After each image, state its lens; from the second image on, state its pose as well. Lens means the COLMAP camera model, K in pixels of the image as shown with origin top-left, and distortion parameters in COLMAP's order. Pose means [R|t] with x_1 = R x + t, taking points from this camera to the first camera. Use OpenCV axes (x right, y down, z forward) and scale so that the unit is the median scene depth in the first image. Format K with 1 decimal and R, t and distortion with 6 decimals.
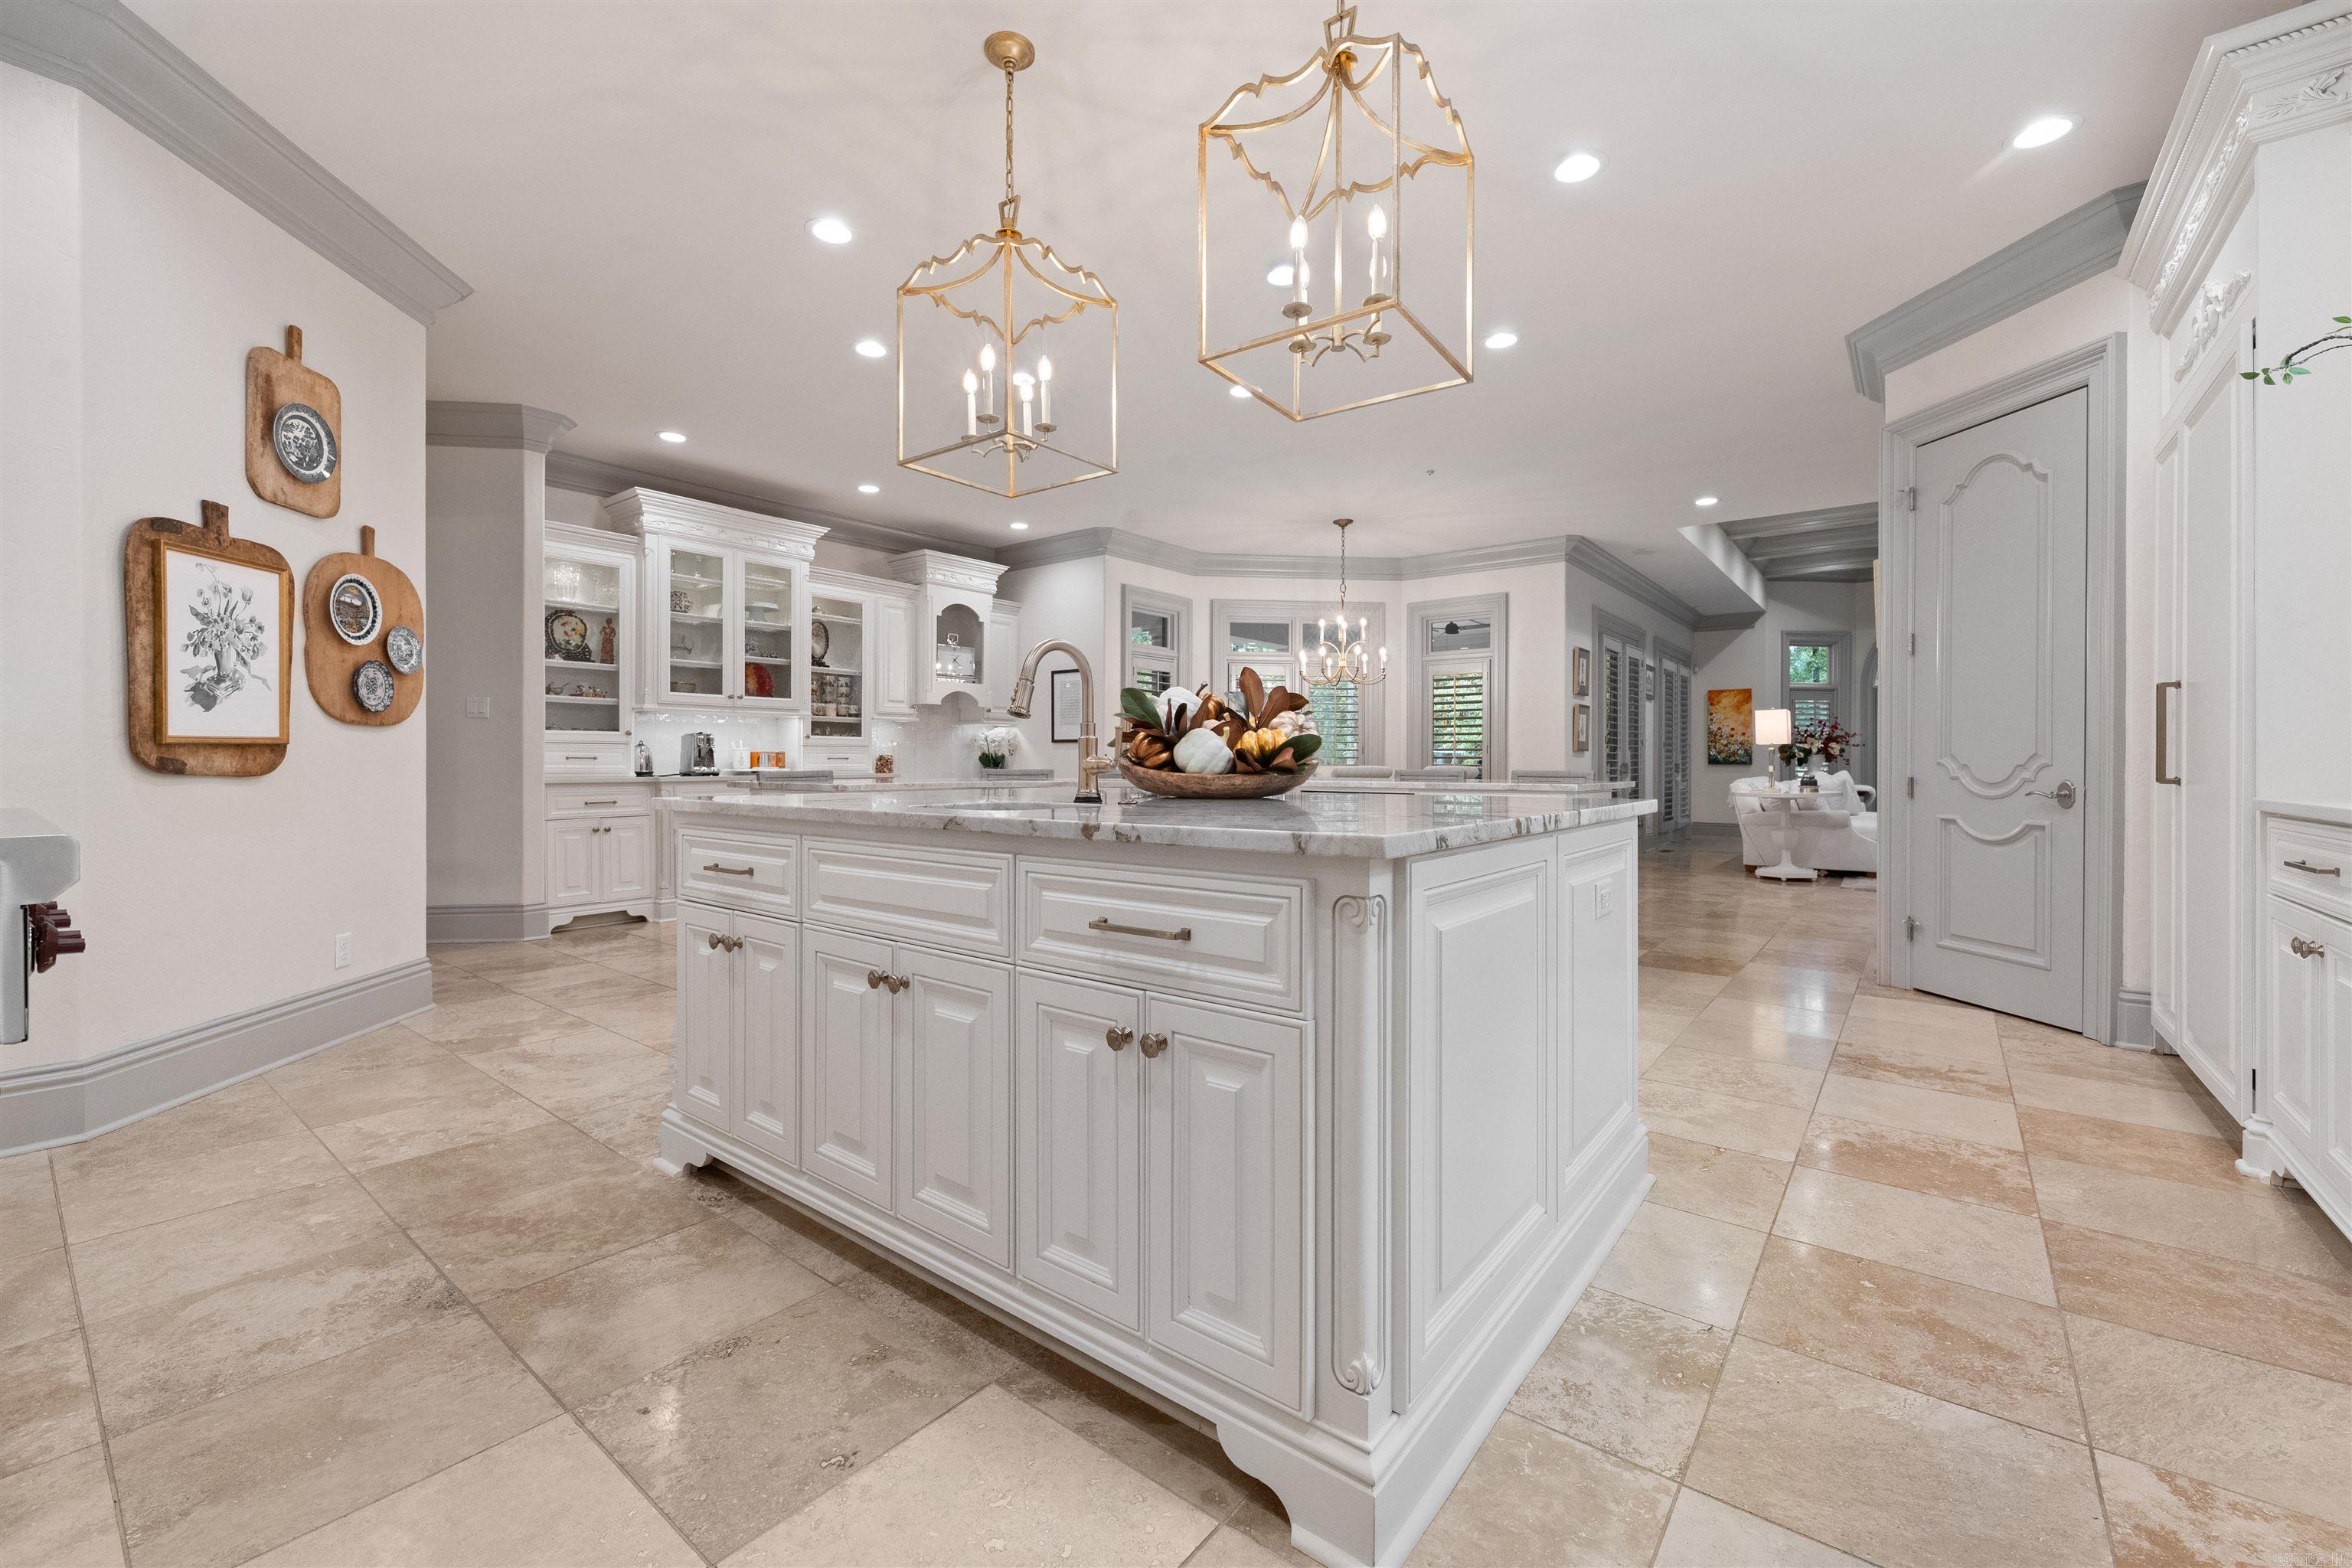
lens RADIAL K [[960.7, 0, 1163.3], [0, 960.7, 770.5], [0, 0, 1]] dist [0.007436, -0.003298]
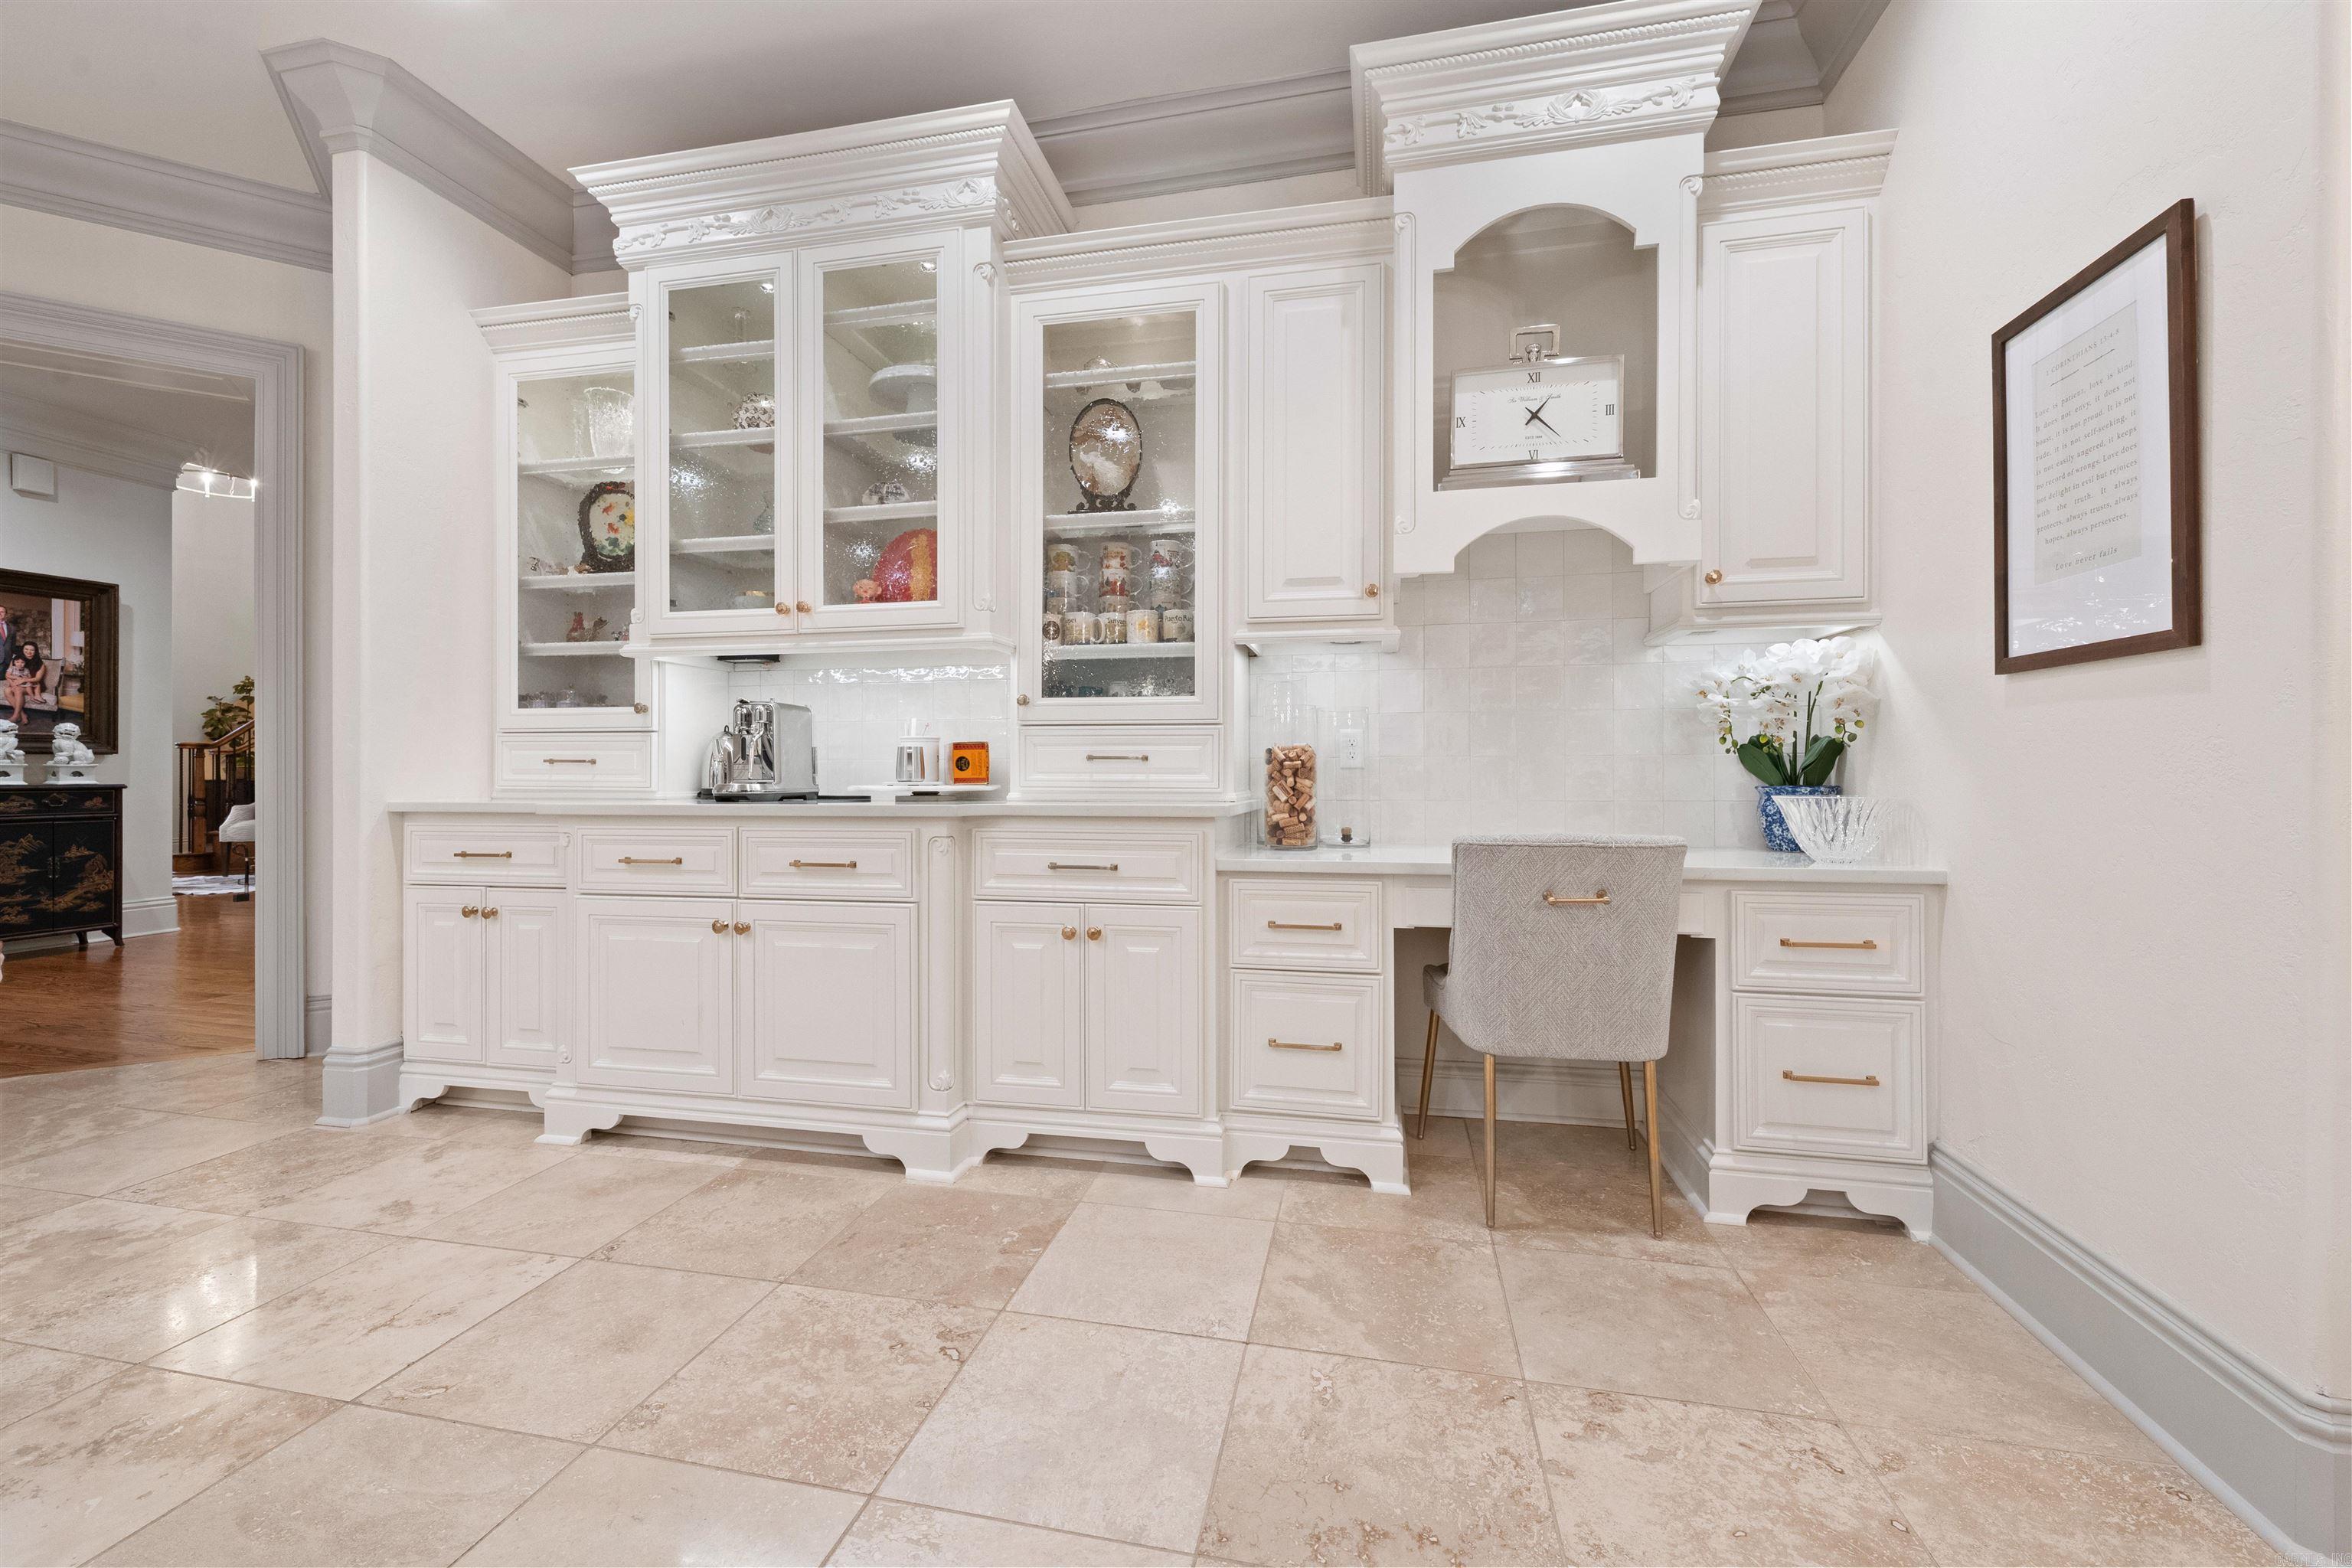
lens RADIAL K [[960.7, 0, 1179.2], [0, 960.7, 763.2], [0, 0, 1]] dist [0.007436, -0.003298]
pose [[0.439995, -0.005968, -0.897981, -0.012787], [-0.006536, 0.999930, -0.009848, -0.015299], [0.897977, 0.010202, 0.439925, 1.768846]]
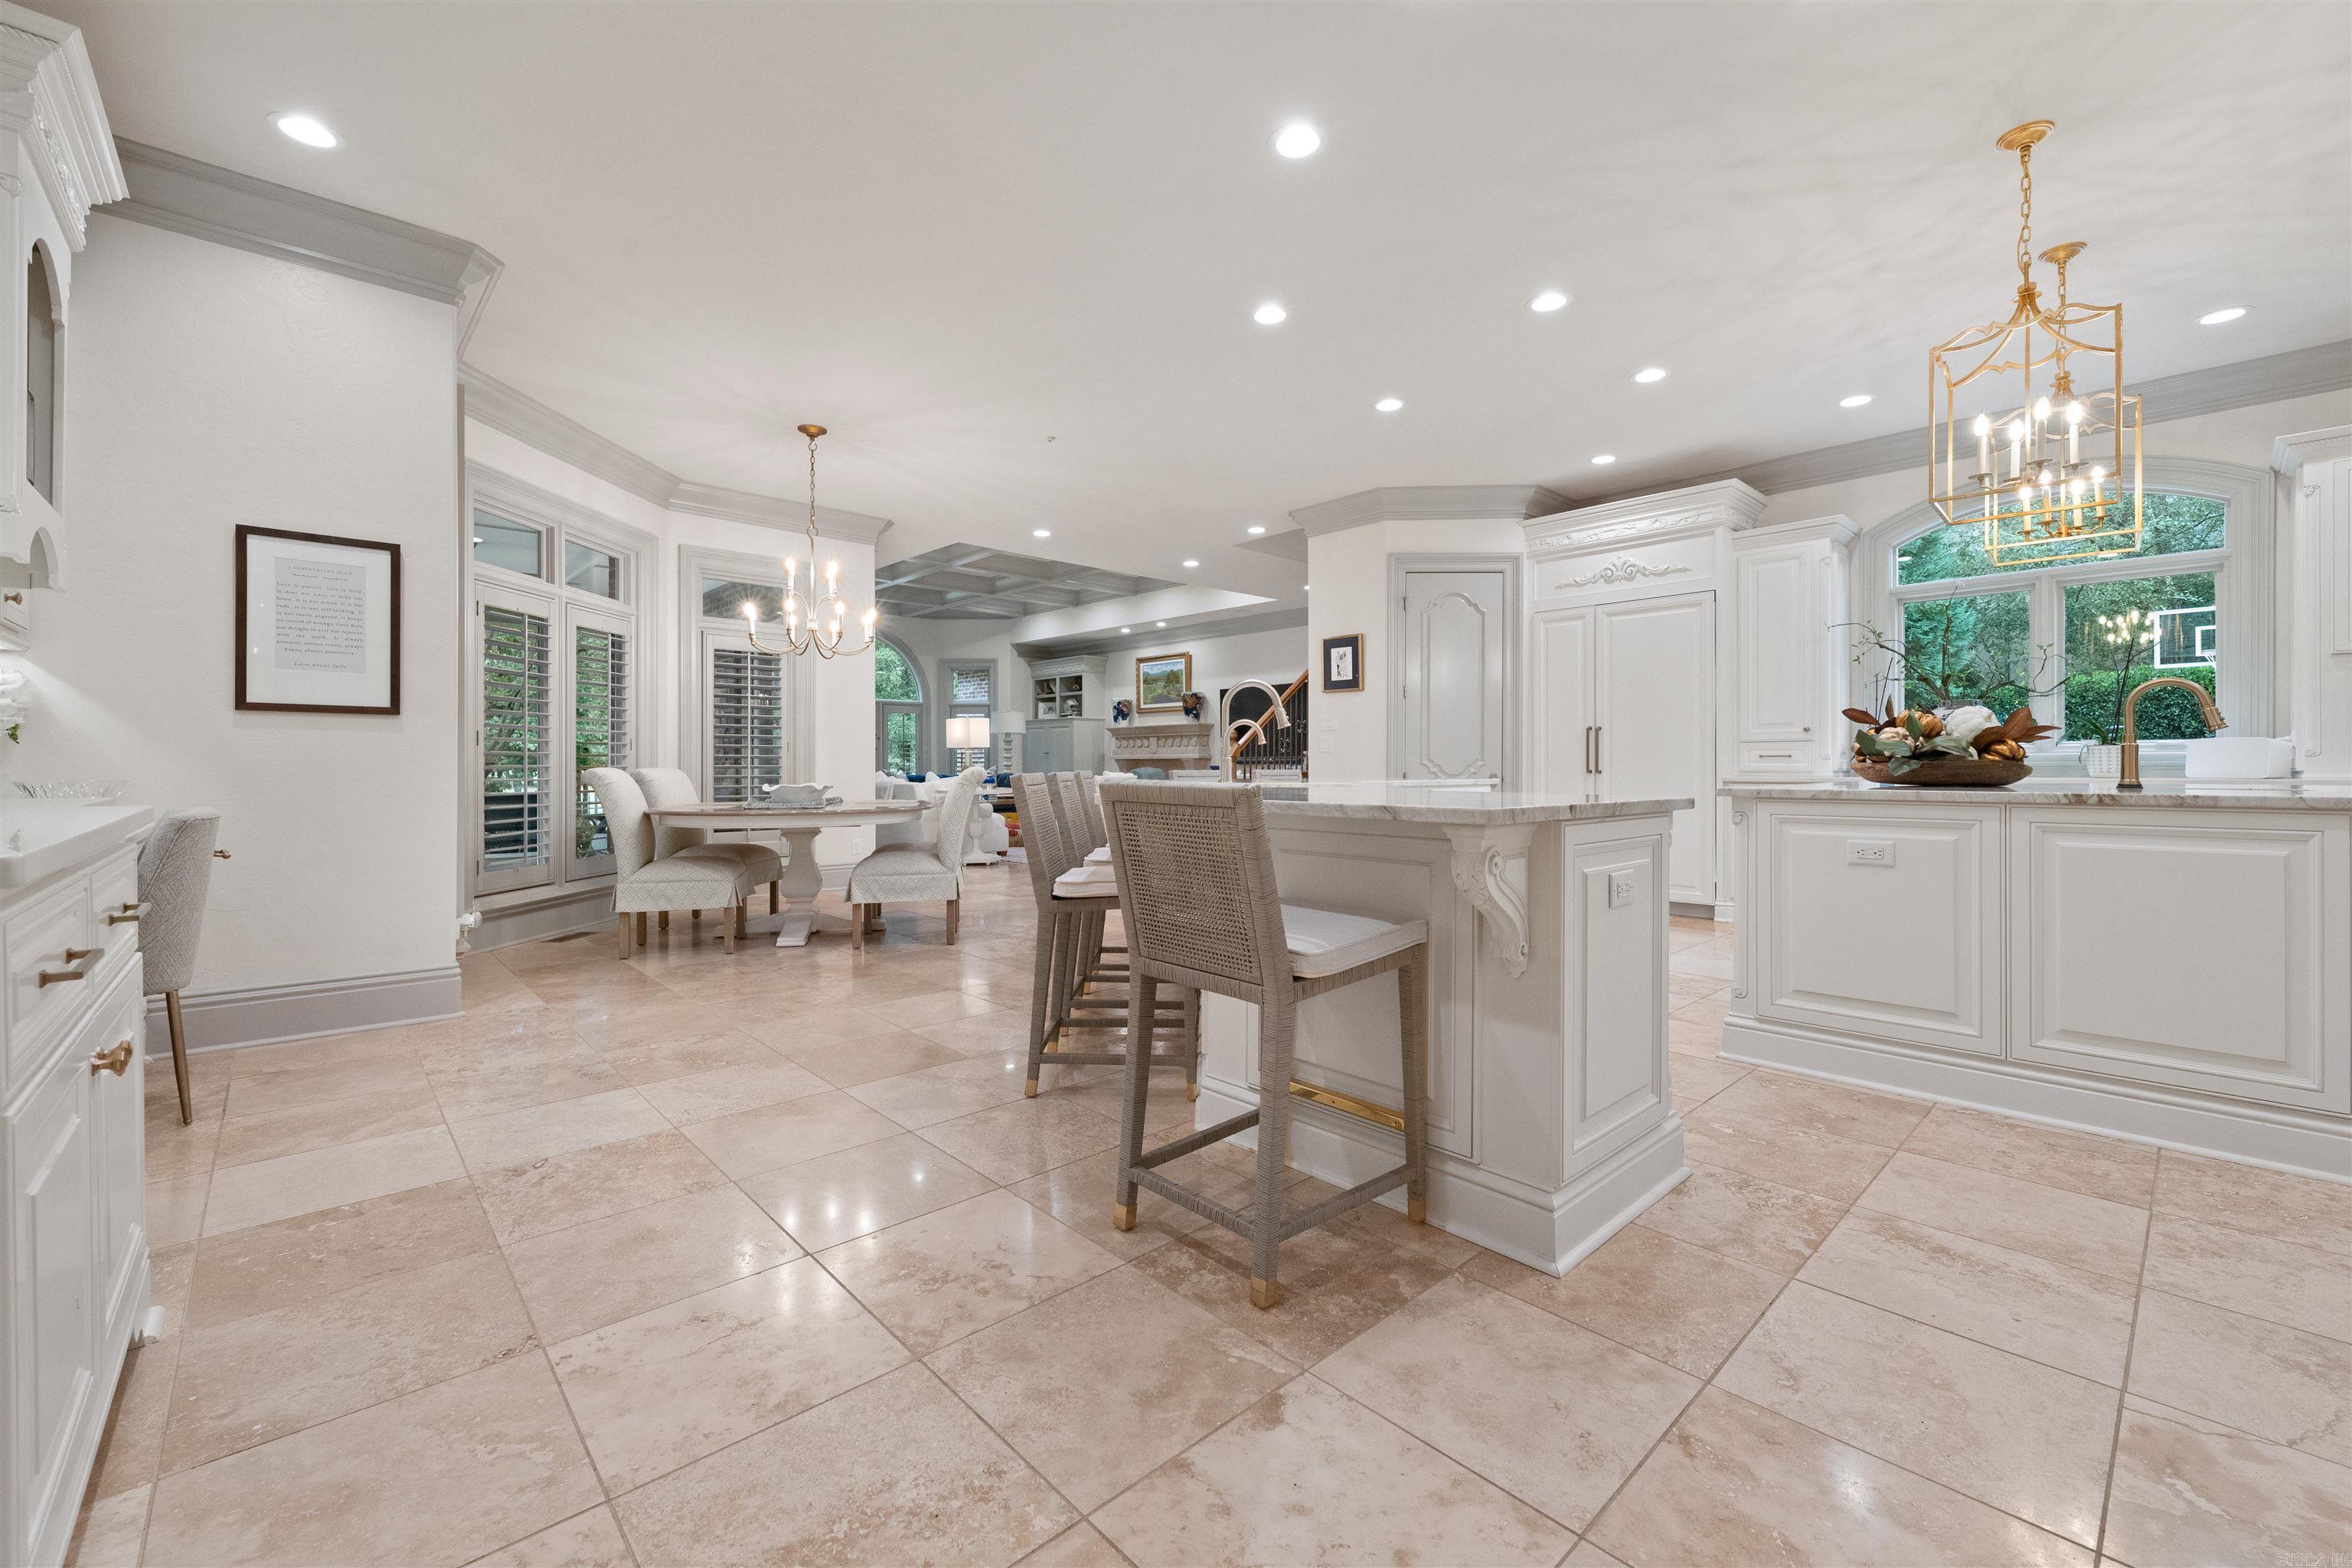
lens RADIAL K [[960.7, 0, 1163.3], [0, 960.7, 775.1], [0, 0, 1]] dist [0.007436, -0.003298]
pose [[0.159240, -0.006080, 0.987221, -1.027652], [0.006109, 0.999968, 0.005173, -0.006641], [-0.987221, 0.005207, 0.159272, 1.358626]]
